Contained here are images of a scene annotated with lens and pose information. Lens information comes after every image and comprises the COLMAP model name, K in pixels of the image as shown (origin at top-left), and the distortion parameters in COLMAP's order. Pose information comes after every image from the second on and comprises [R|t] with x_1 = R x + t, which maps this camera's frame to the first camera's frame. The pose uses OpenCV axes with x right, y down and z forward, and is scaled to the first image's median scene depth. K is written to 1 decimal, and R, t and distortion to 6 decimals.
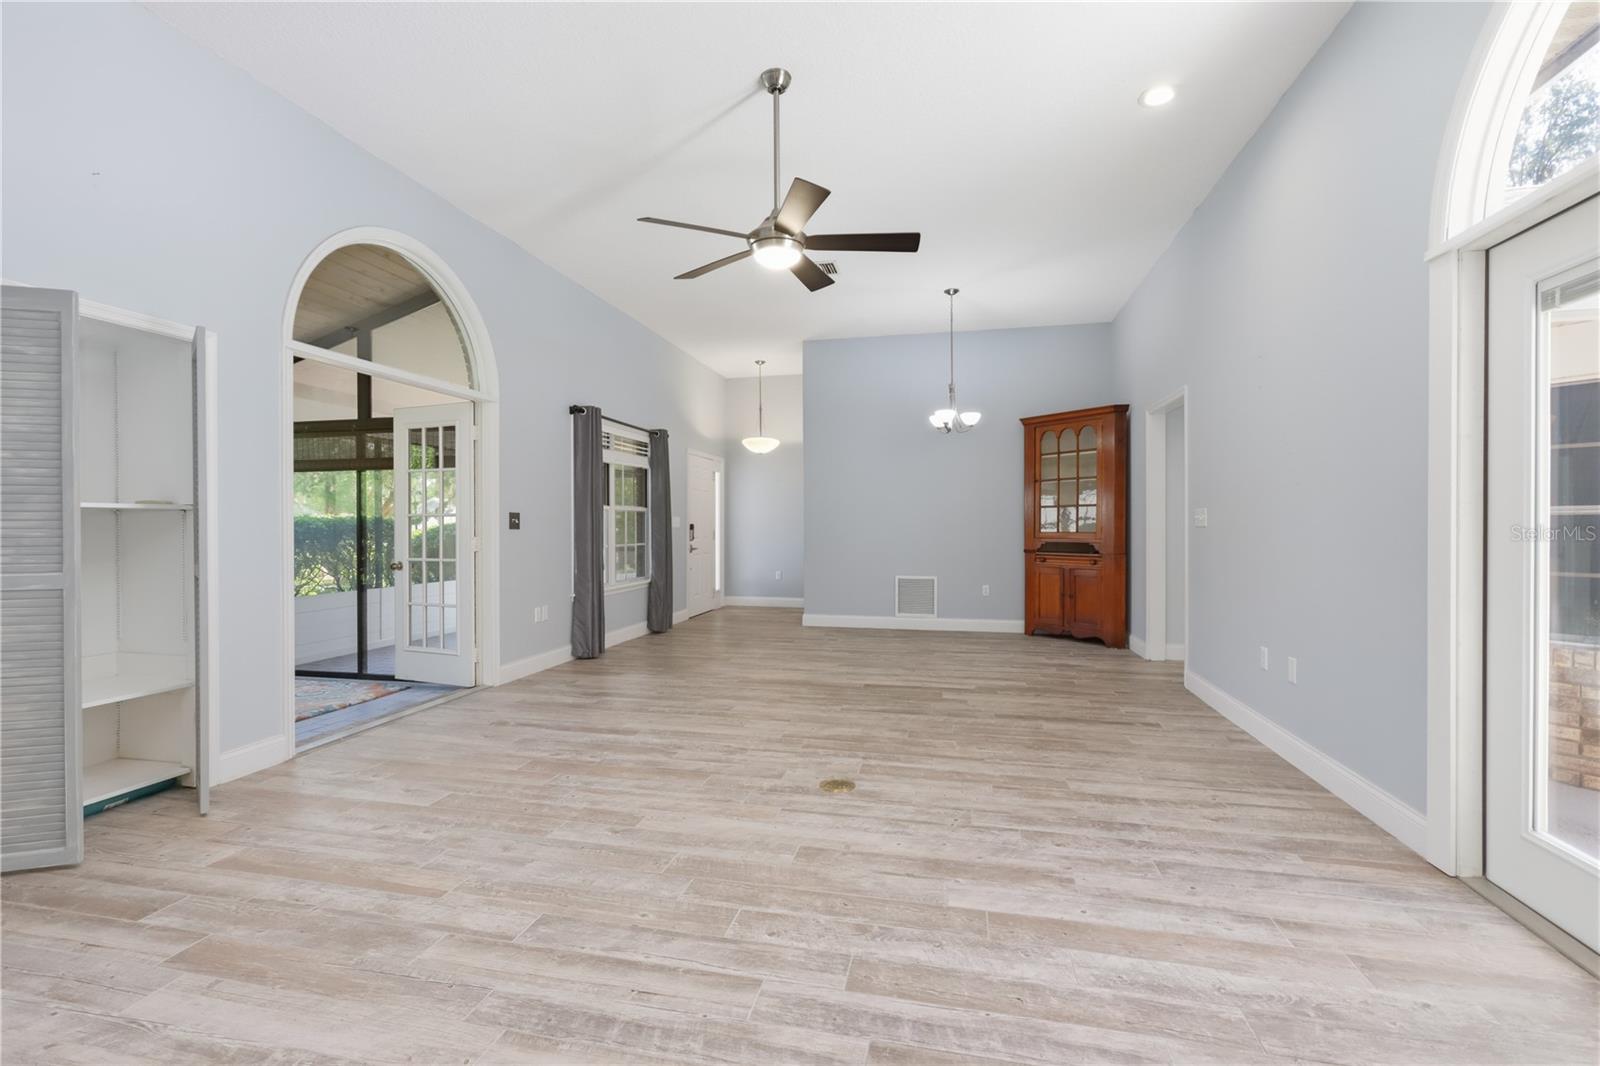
lens RADIAL K [[710.7, 0, 797.2], [0, 710.7, 527.2], [0, 0, 1]] dist [0.002110, 0.000218]
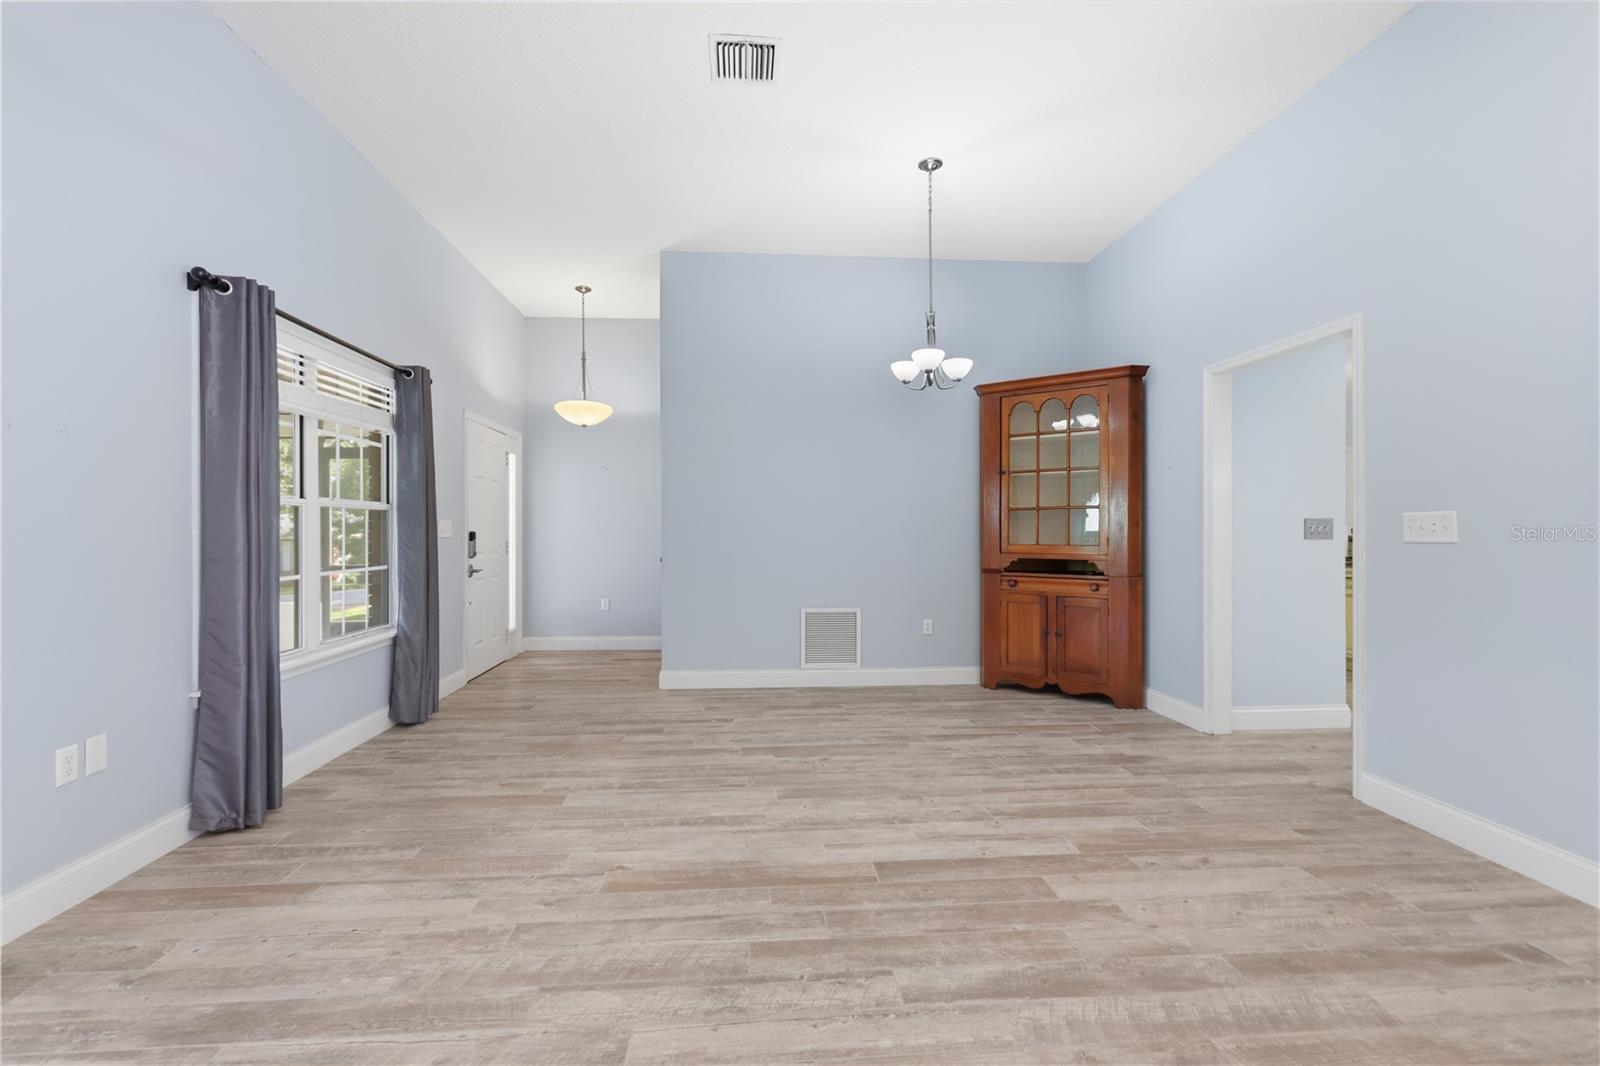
lens RADIAL K [[710.7, 0, 797.2], [0, 710.7, 527.2], [0, 0, 1]] dist [0.002110, 0.000218]
pose [[0.956200, 0.002213, 0.292706, -0.084151], [-0.000617, 0.999984, -0.005544, -0.007486], [-0.292713, 0.005121, 0.956186, 0.459993]]
